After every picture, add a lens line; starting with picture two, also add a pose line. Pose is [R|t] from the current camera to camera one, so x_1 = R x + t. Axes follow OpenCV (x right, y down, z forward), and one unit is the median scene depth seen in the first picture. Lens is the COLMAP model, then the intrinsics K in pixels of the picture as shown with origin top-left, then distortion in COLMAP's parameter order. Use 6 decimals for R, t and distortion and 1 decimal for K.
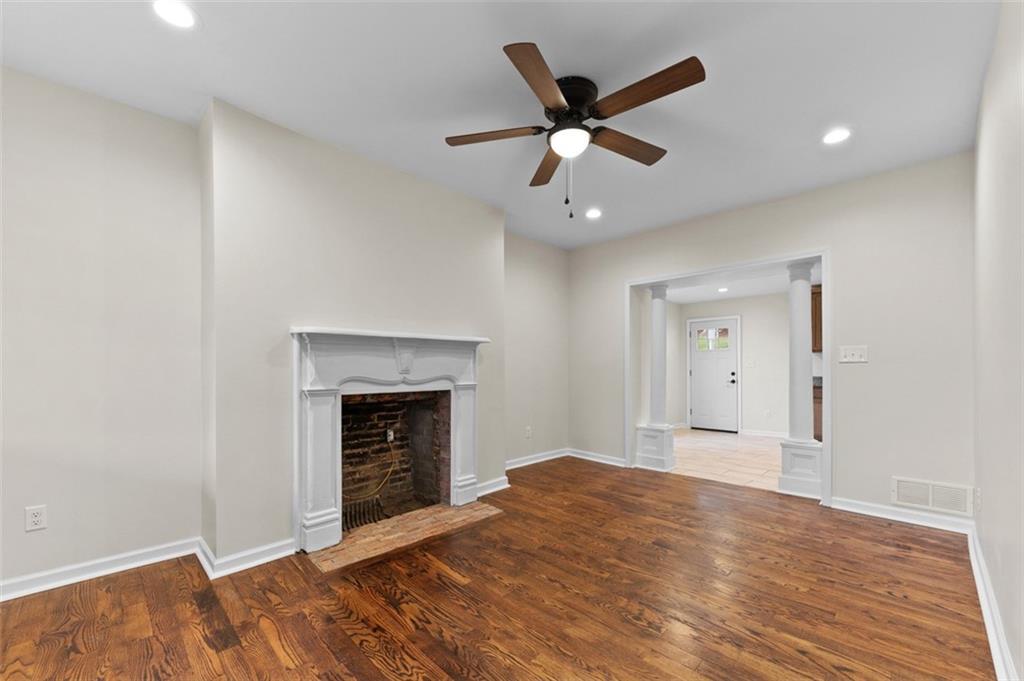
lens RADIAL K [[416.3, 0, 514.1], [0, 416.3, 366.8], [0, 0, 1]] dist [0.000523, -0.005076]
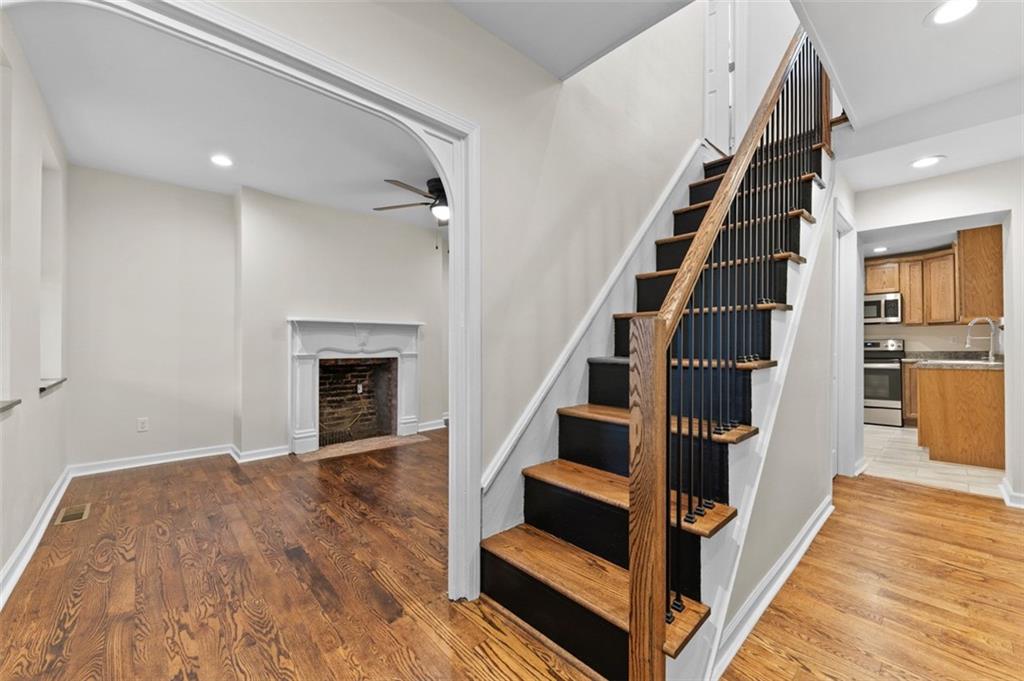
lens RADIAL K [[404.0, 0, 512.0], [0, 404.0, 340.5], [0, 0, 1]] dist [0.002386, -0.003995]
pose [[0.999138, 0.003476, -0.041365, 0.368357], [-0.003752, 0.999971, -0.006596, 0.004038], [0.041341, 0.006746, 0.999122, -0.492665]]
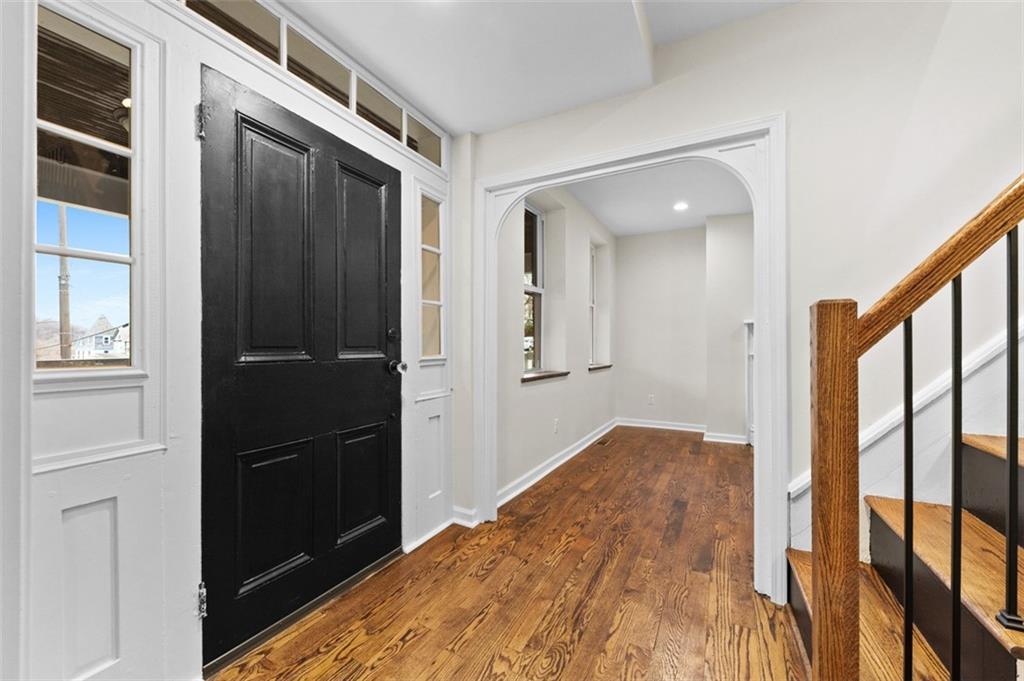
lens RADIAL K [[397.7, 0, 512.0], [0, 397.7, 340.5], [0, 0, 1]] dist [0.001975, -0.003619]
pose [[0.294816, -0.009100, -0.955511, 0.728954], [-0.001816, 0.999948, -0.010083, 0.012301], [0.955552, 0.004708, 0.294784, -0.428250]]
